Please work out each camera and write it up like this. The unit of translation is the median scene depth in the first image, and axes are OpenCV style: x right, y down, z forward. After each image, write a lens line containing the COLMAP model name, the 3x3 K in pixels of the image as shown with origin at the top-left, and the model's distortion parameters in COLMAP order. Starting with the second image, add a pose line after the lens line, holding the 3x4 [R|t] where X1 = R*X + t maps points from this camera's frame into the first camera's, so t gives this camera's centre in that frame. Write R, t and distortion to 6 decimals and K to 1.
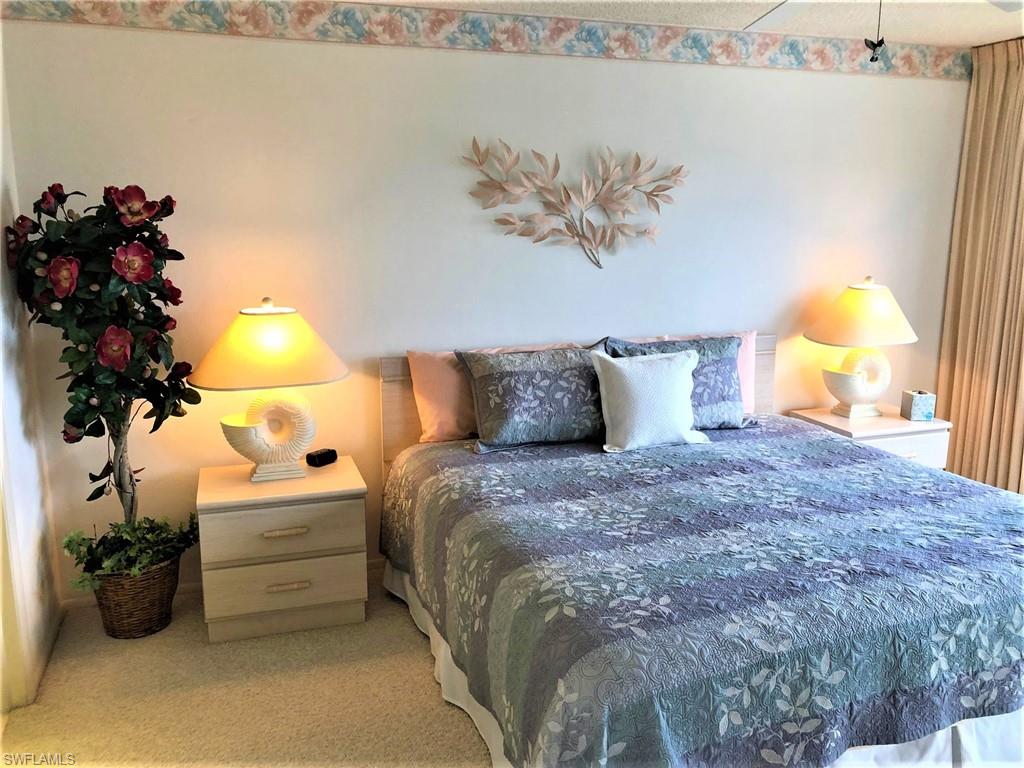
lens RADIAL K [[835.0, 0, 503.2], [0, 835.0, 386.4], [0, 0, 1]] dist [0.015567, 0.009847]
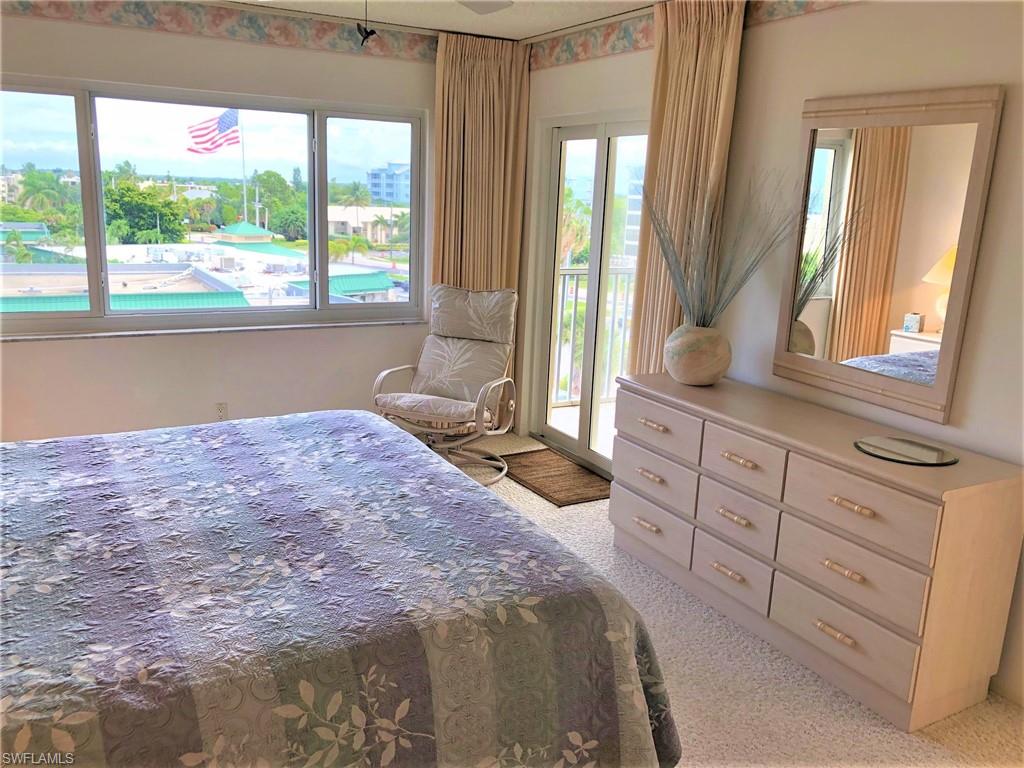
lens RADIAL K [[835.0, 0, 503.2], [0, 835.0, 386.4], [0, 0, 1]] dist [0.015567, 0.009847]
pose [[-0.180239, -0.225206, 0.957495, -0.568162], [0.151484, 0.955468, 0.253244, -0.158098], [-0.971888, 0.190690, -0.138098, 0.808217]]
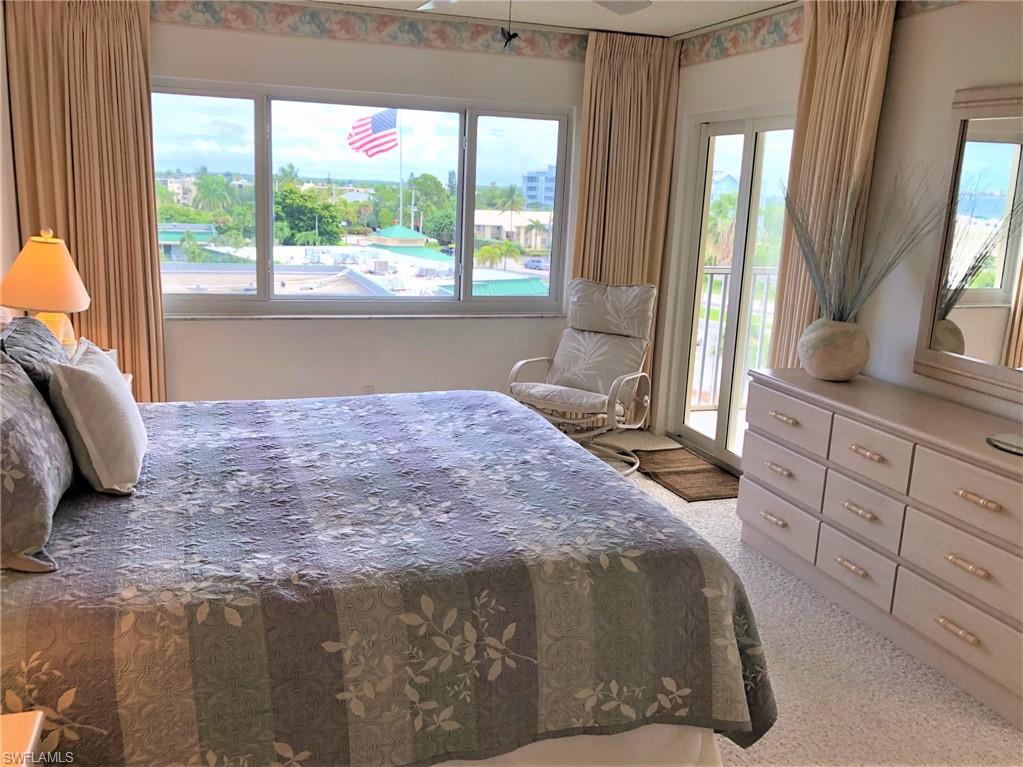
lens RADIAL K [[876.1, 0, 511.5], [0, 876.1, 383.5], [0, 0, 1]] dist [0.031198, -0.018908]
pose [[-0.011575, -0.211993, 0.977203, -0.688995], [0.150693, 0.965737, 0.211290, -0.139425], [-0.988513, 0.149703, 0.020767, 0.792509]]
